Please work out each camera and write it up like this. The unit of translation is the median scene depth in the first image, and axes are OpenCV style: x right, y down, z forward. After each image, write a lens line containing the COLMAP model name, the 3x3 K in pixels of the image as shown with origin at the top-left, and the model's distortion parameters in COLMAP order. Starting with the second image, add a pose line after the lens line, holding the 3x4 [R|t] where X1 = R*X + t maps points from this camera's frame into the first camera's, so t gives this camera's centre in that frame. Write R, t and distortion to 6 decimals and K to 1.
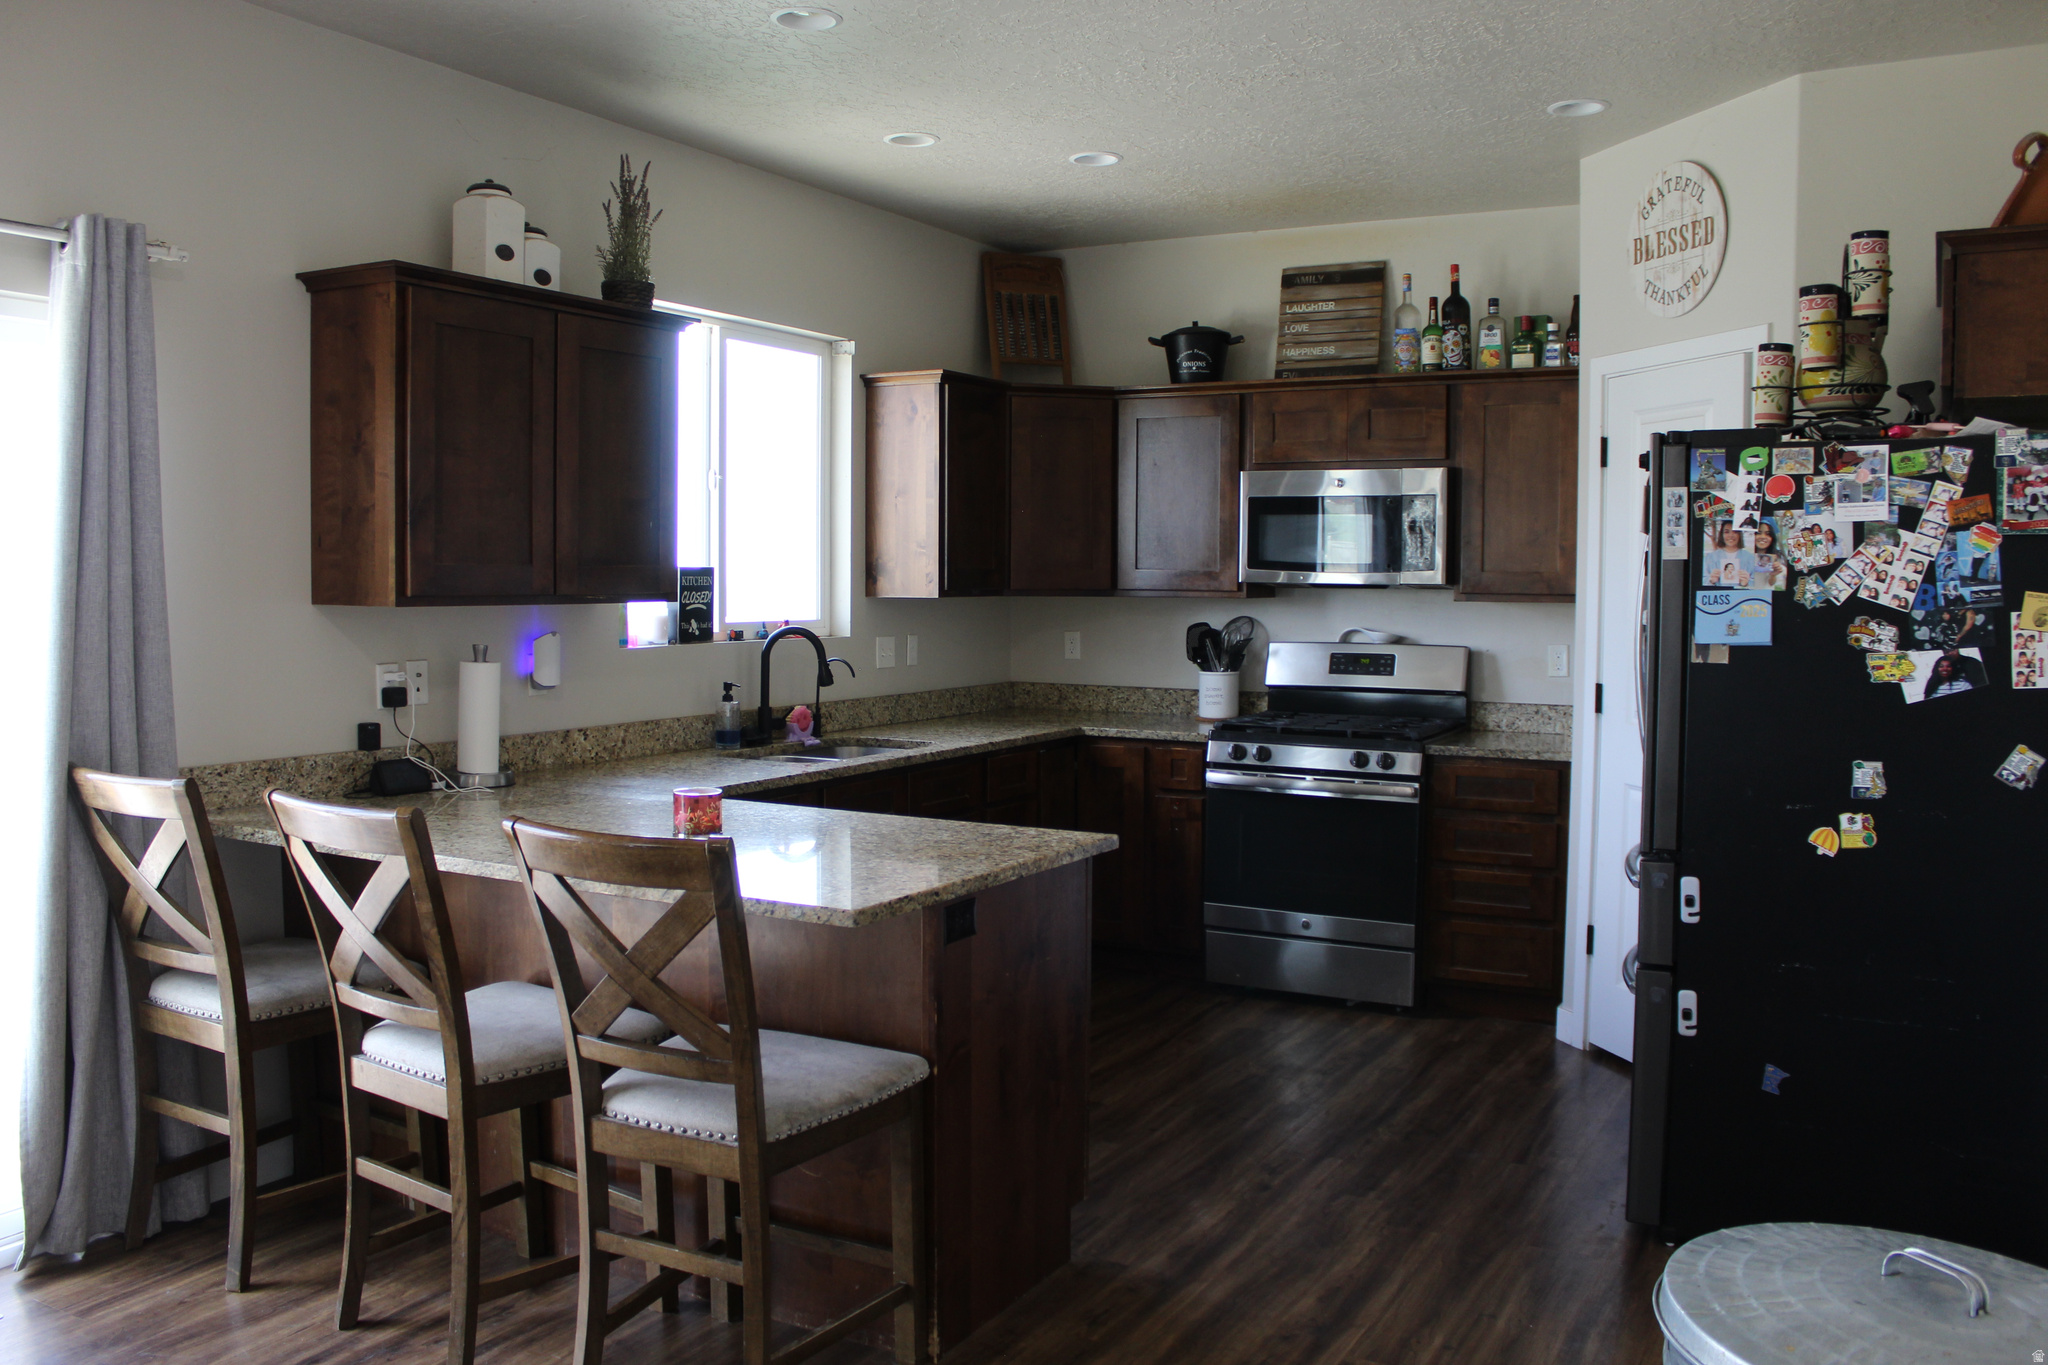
lens RADIAL K [[1706.3, 0, 1024.0], [0, 1706.3, 682.5], [0, 0, 1]] dist [-0.148319, 0.129151]
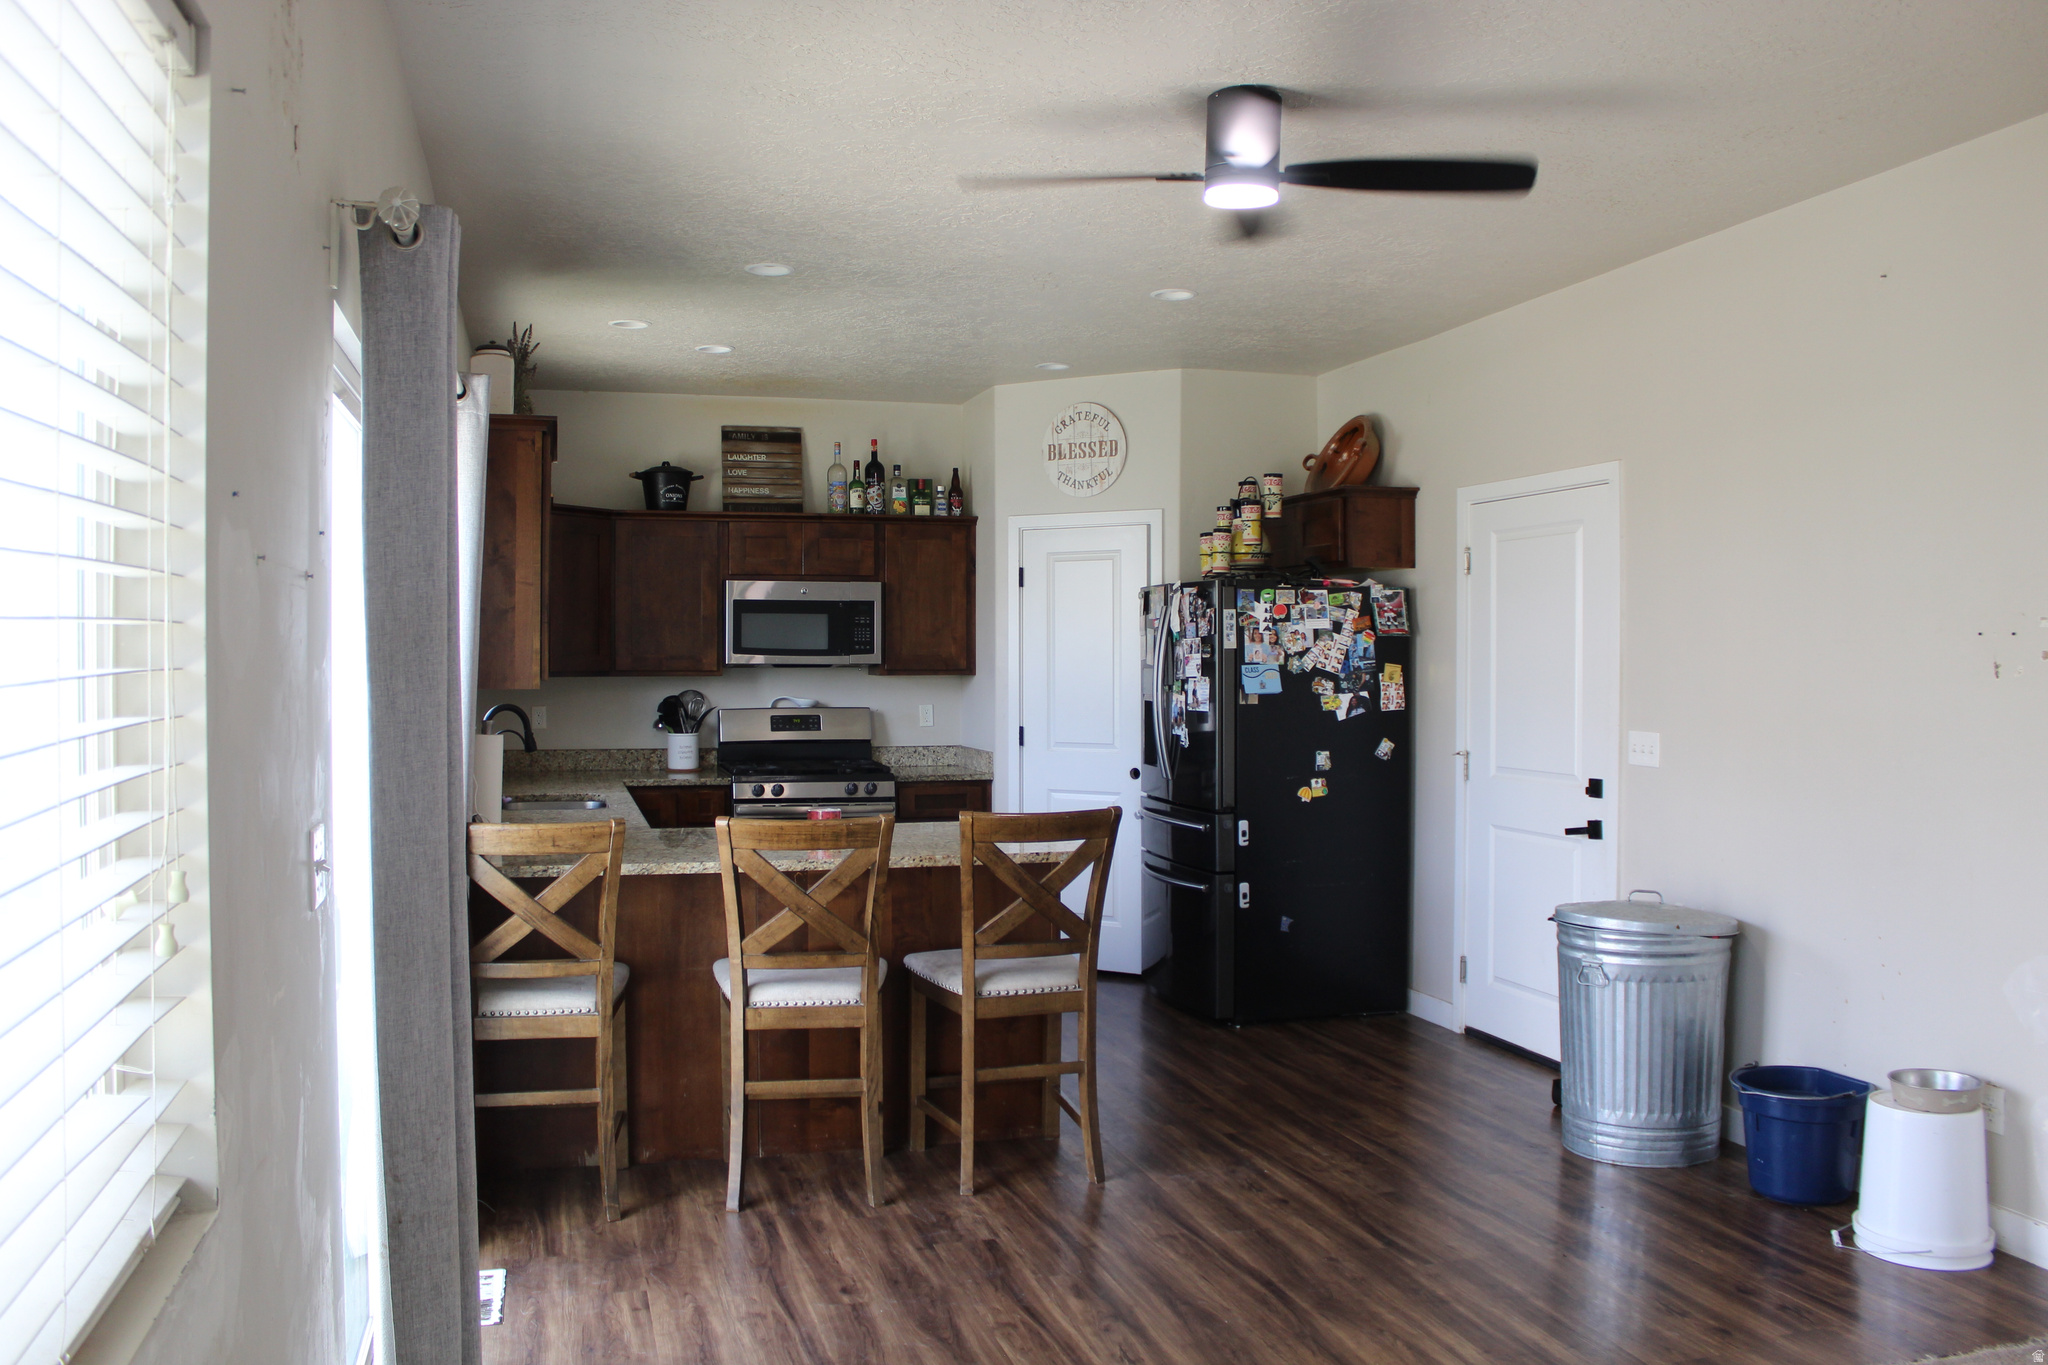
lens RADIAL K [[1706.3, 0, 1024.0], [0, 1706.3, 682.5], [0, 0, 1]] dist [-0.148319, 0.129151]
pose [[0.711050, -0.015335, 0.702974, -1.115597], [0.047914, 0.998495, -0.026683, 0.003172], [-0.701507, 0.052655, 0.710715, -0.175891]]
